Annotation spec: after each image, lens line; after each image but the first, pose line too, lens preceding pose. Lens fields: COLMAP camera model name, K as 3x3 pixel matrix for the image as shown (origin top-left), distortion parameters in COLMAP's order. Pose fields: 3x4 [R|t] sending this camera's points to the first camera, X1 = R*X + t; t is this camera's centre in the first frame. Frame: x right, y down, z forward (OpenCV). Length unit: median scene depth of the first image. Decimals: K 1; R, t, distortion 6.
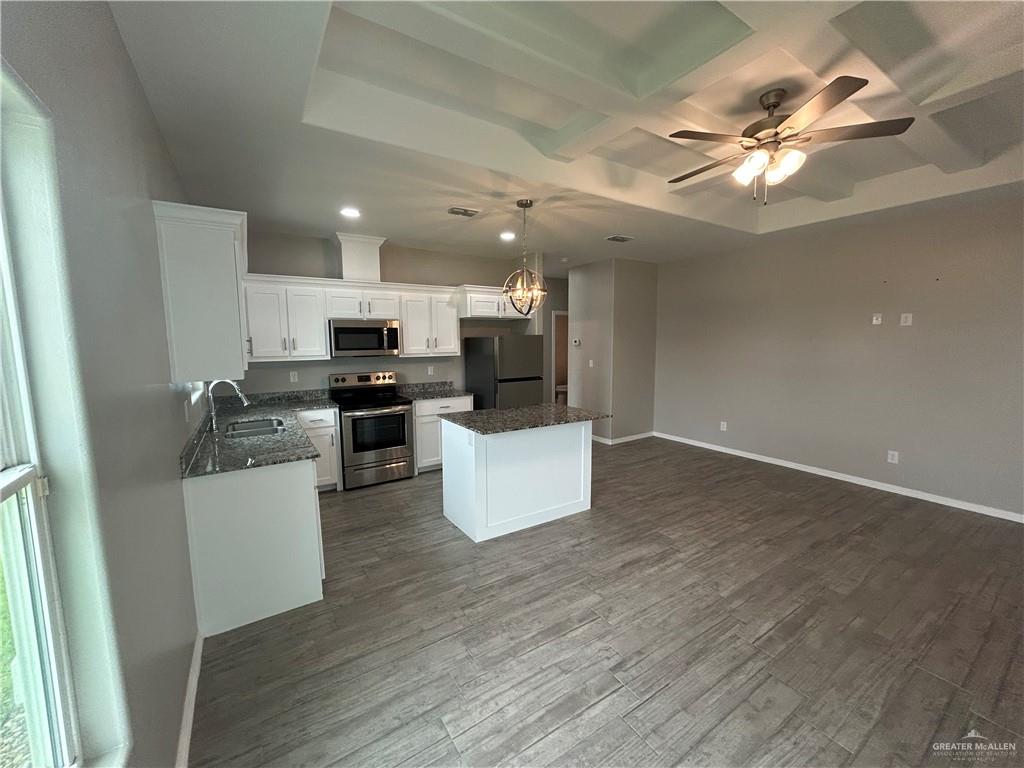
lens RADIAL K [[411.5, 0, 508.6], [0, 411.5, 383.7], [0, 0, 1]] dist [0.000212, 0.000952]
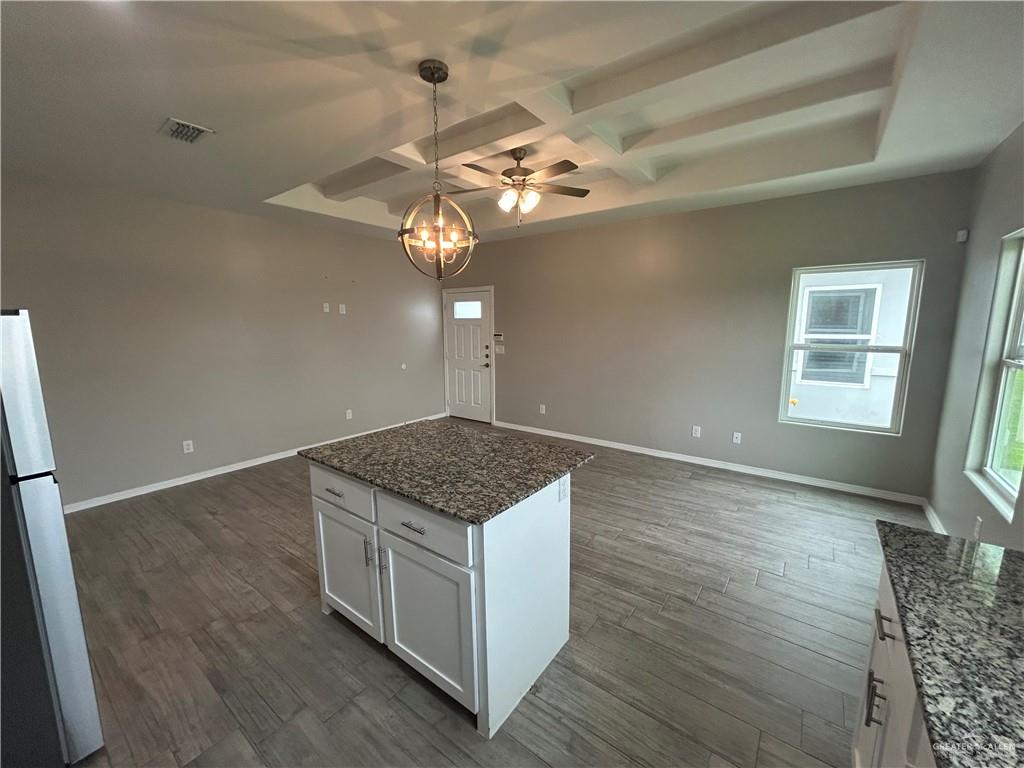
lens RADIAL K [[411.5, 0, 513.2], [0, 411.5, 382.9], [0, 0, 1]] dist [0.000212, 0.000952]
pose [[-0.353494, -0.132601, 0.925991, -0.535628], [0.111453, 0.976881, 0.182435, -0.118577], [-0.928773, 0.167694, -0.330543, 1.109477]]
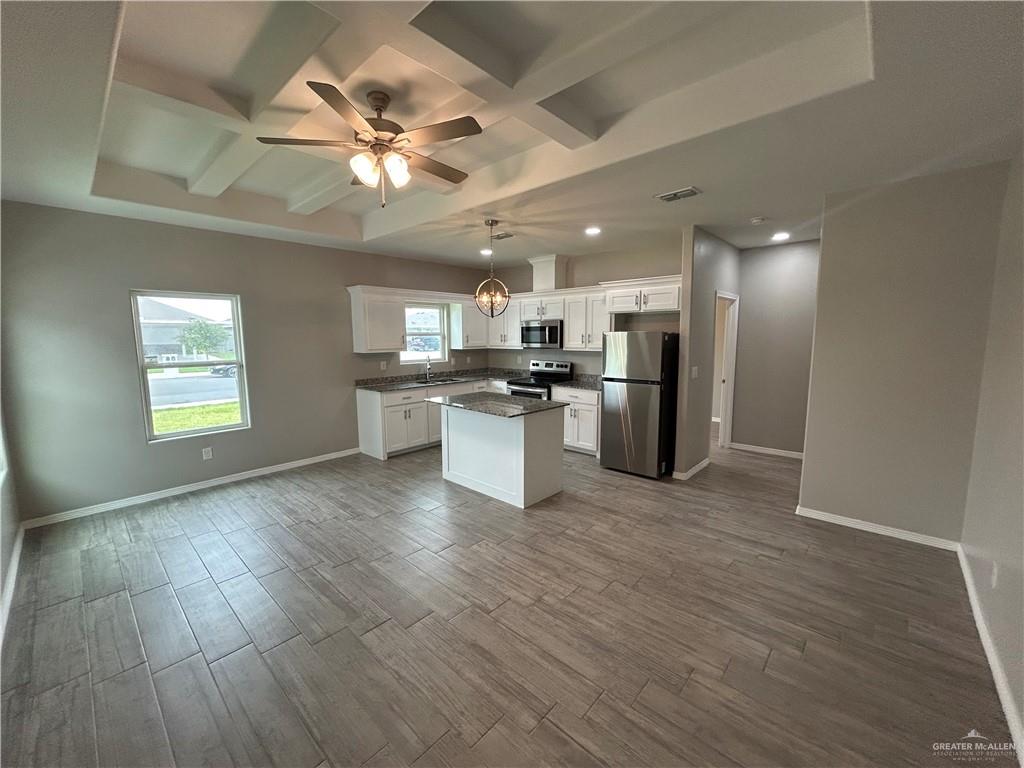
lens RADIAL K [[411.5, 0, 511.2], [0, 411.5, 382.2], [0, 0, 1]] dist [0.000212, 0.000952]
pose [[0.253829, 0.118708, -0.959937, 1.203412], [-0.100565, 0.990301, 0.095871, -0.098801], [0.962007, 0.072201, 0.263304, 0.748159]]
